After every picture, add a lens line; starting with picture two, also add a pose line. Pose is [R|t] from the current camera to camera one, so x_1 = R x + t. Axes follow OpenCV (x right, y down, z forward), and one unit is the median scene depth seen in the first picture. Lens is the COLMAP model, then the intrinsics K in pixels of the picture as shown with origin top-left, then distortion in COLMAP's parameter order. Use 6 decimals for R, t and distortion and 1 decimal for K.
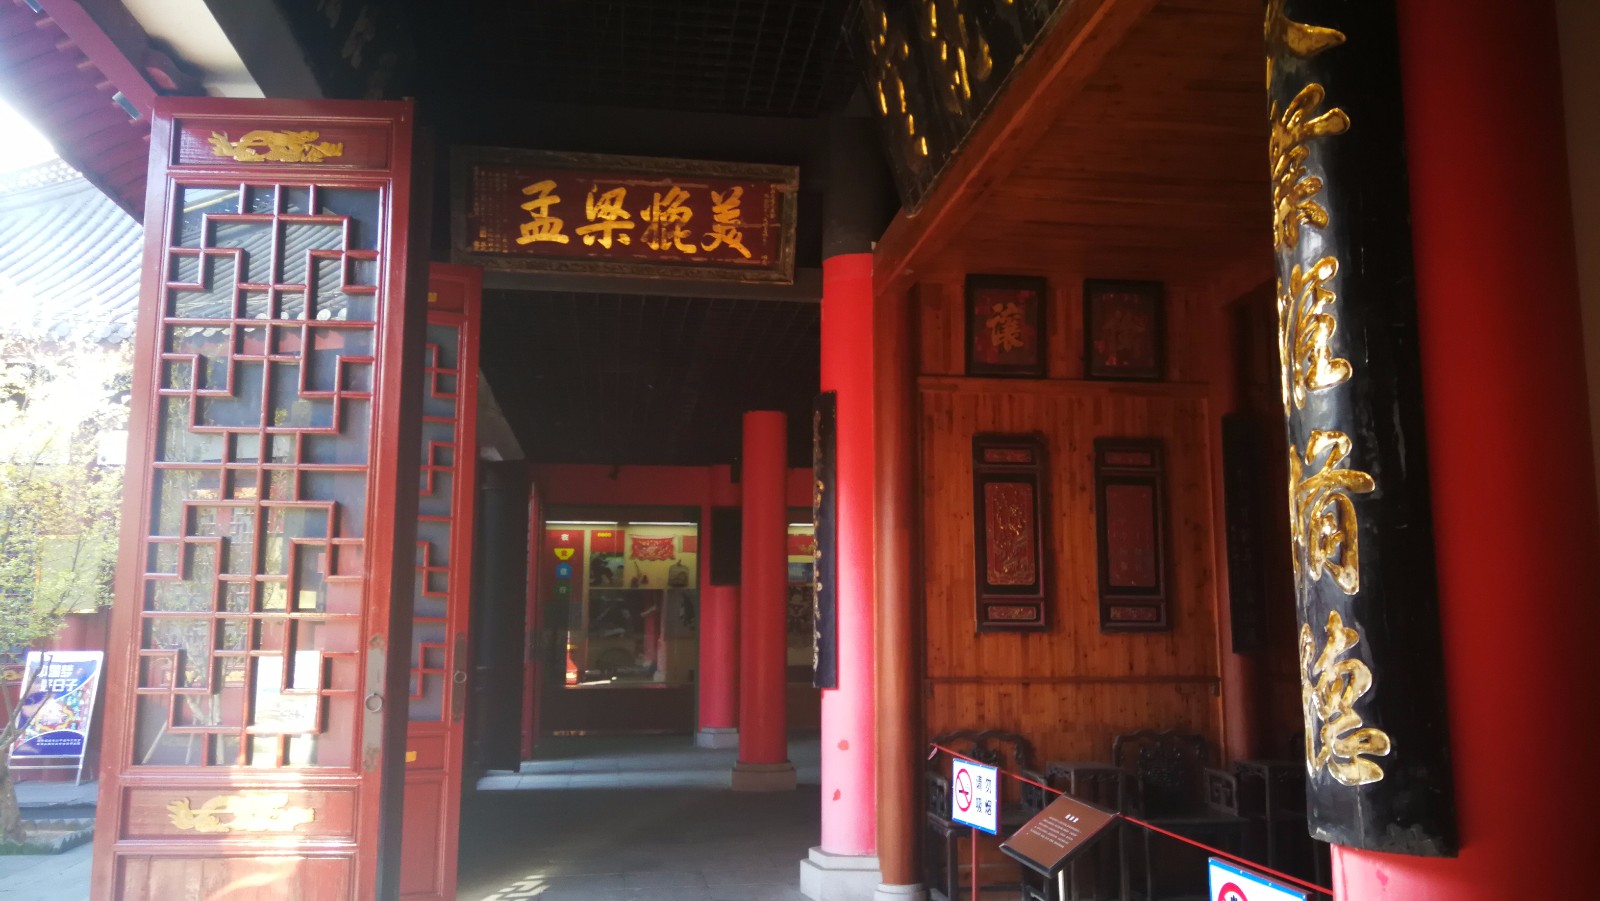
lens RADIAL K [[1282.6, 0, 816.4], [0, 1282.6, 440.7], [0, 0, 1]] dist [0.048058, 0.002074]
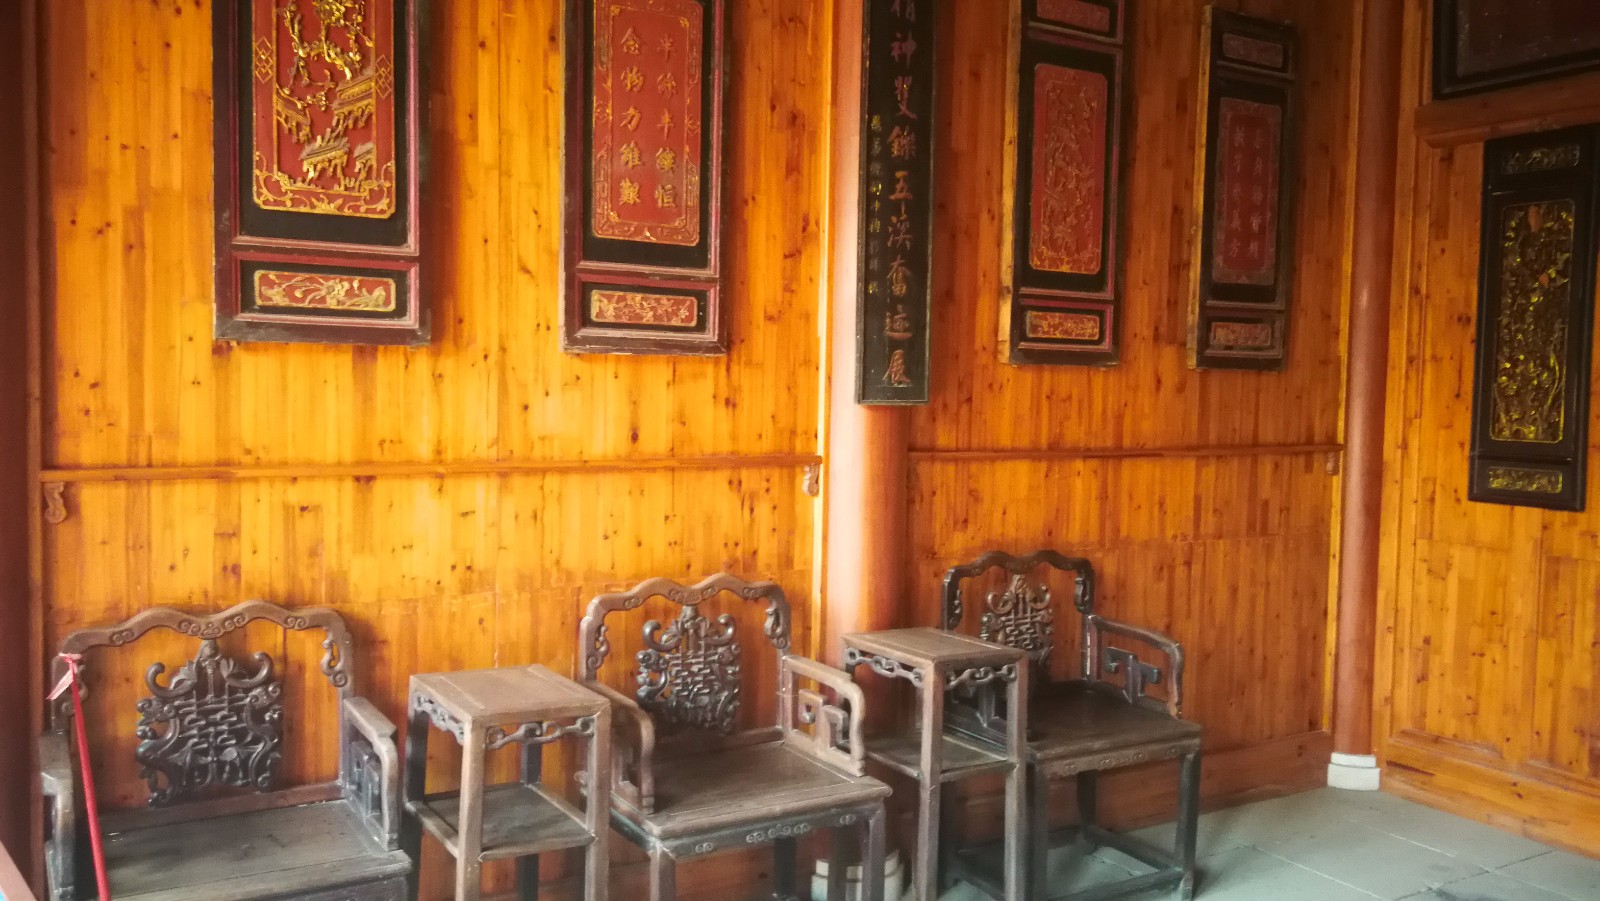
lens RADIAL K [[1282.6, 0, 813.4], [0, 1282.6, 452.8], [0, 0, 1]] dist [0.048058, 0.002074]
pose [[0.922037, -0.003456, 0.387087, 0.136889], [-0.074812, 0.979517, 0.186947, 0.099228], [-0.379804, -0.201331, 0.902892, 0.601511]]
